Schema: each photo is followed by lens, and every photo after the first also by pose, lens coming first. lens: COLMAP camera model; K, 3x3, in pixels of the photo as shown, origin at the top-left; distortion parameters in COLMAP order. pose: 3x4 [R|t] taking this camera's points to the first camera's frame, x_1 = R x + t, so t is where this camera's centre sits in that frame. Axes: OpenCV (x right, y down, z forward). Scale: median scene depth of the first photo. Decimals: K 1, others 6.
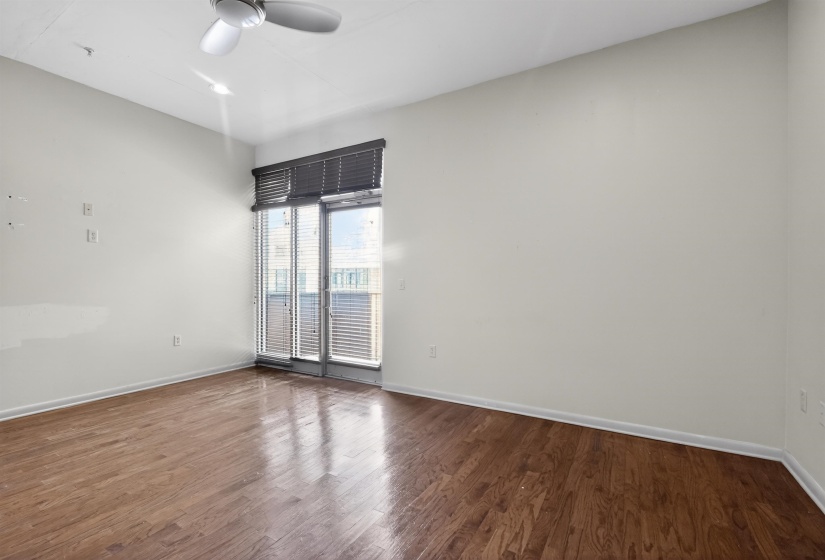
lens RADIAL K [[373.7, 0, 409.6], [0, 373.7, 280.2], [0, 0, 1]] dist [-0.013675, 0.000853]
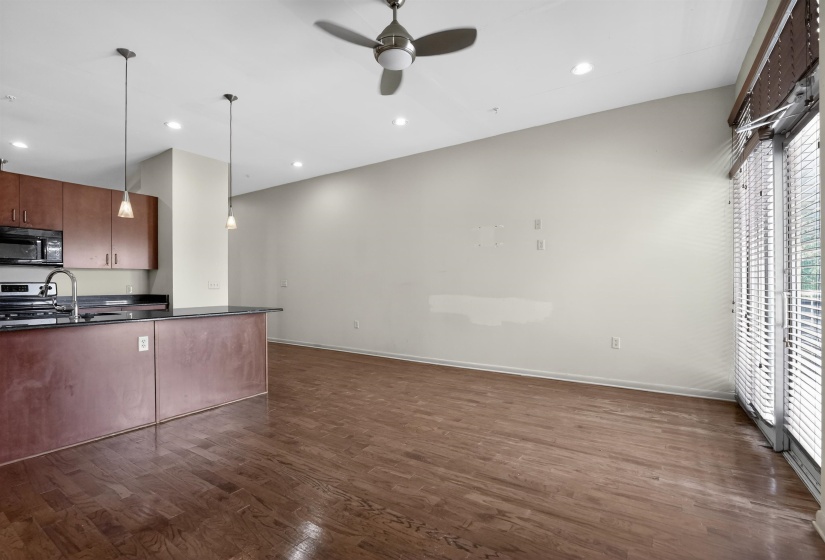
lens RADIAL K [[375.4, 0, 408.7], [0, 375.4, 284.4], [0, 0, 1]] dist [-0.015475, 0.000503]
pose [[-0.044440, 0.000300, -0.999012, 0.420070], [0.009828, 0.999952, -0.000137, 0.009394], [0.998964, -0.009825, -0.044440, 0.615734]]
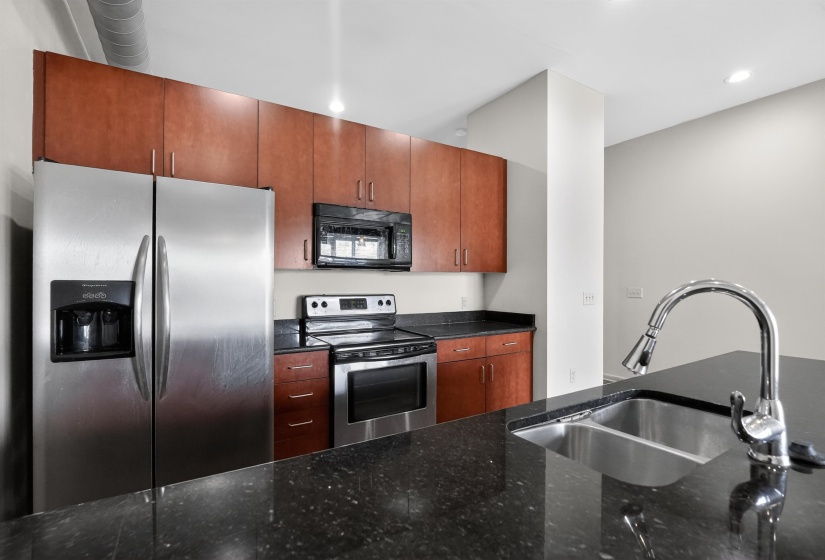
lens RADIAL K [[375.4, 0, 408.7], [0, 375.4, 284.4], [0, 0, 1]] dist [-0.015475, 0.000503]
pose [[-0.463066, 0.002298, -0.886321, -0.061407], [0.003575, 0.999993, 0.000725, -0.032402], [0.886316, -0.002833, -0.463072, -0.236481]]
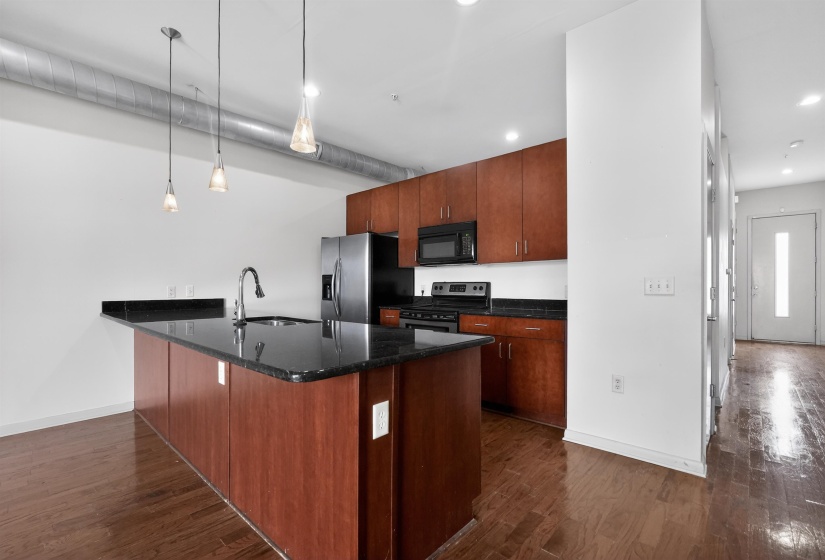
lens RADIAL K [[375.4, 0, 408.7], [0, 375.4, 284.4], [0, 0, 1]] dist [-0.015475, 0.000503]
pose [[-0.979710, -0.000111, 0.200420, -0.802503], [-0.001409, 0.999979, -0.006332, 0.005363], [-0.200415, -0.006486, -0.979690, 0.476108]]
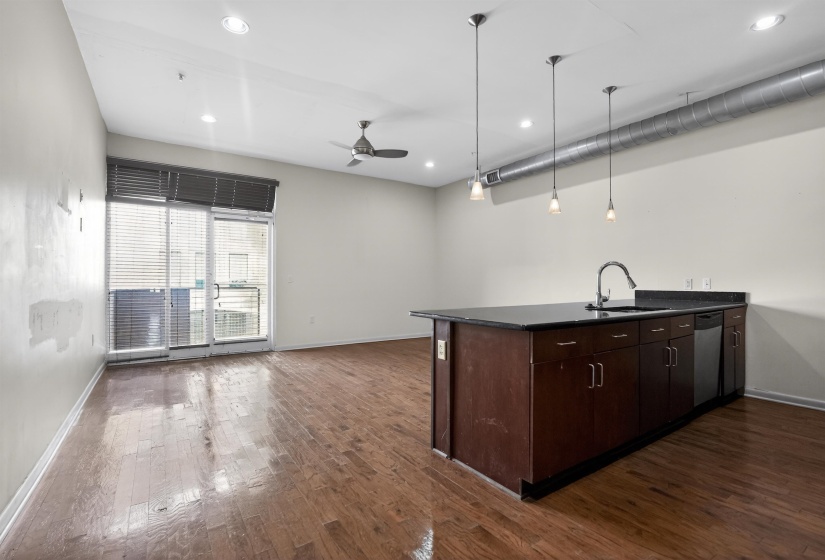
lens RADIAL K [[384.3, 0, 411.1], [0, 384.3, 277.7], [0, 0, 1]] dist [-0.013341, 0.000156]
pose [[0.427737, 0.006888, 0.903877, -1.355932], [-0.004741, 0.999974, -0.005377, 0.011059], [-0.903891, -0.001985, 0.427758, -0.136252]]
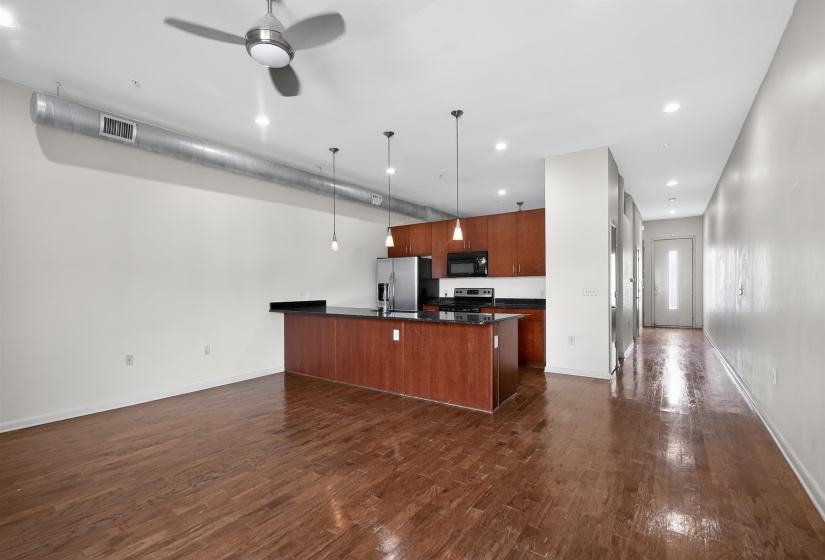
lens RADIAL K [[378.7, 0, 410.5], [0, 378.7, 287.0], [0, 0, 1]] dist [-0.010899, 0.000082]
pose [[-0.997830, 0.005021, 0.065647, -0.531801], [0.004916, 0.999986, -0.001762, -0.013500], [-0.065655, -0.001435, -0.997841, 1.181624]]
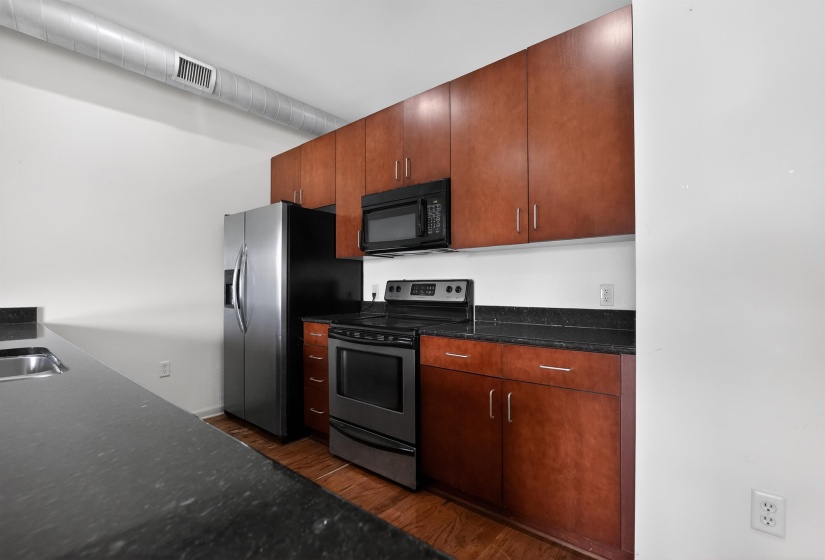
lens RADIAL K [[375.4, 0, 408.7], [0, 375.4, 284.4], [0, 0, 1]] dist [-0.015475, 0.000503]
pose [[-0.986968, 0.001944, 0.160903, -0.810533], [0.000227, 0.999943, -0.010685, 0.007436], [-0.160915, -0.010509, -0.986912, 0.041042]]
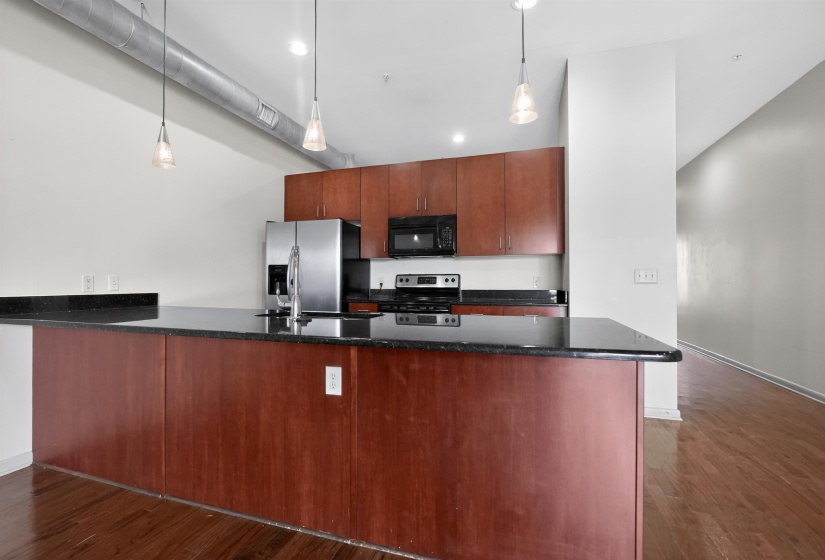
lens RADIAL K [[373.7, 0, 409.6], [0, 373.7, 280.2], [0, 0, 1]] dist [-0.013675, 0.000853]
pose [[-0.973190, -0.001732, -0.229996, -0.390756], [0.000988, 0.999931, -0.011710, 0.022689], [0.230001, -0.011623, -0.973121, 0.428588]]
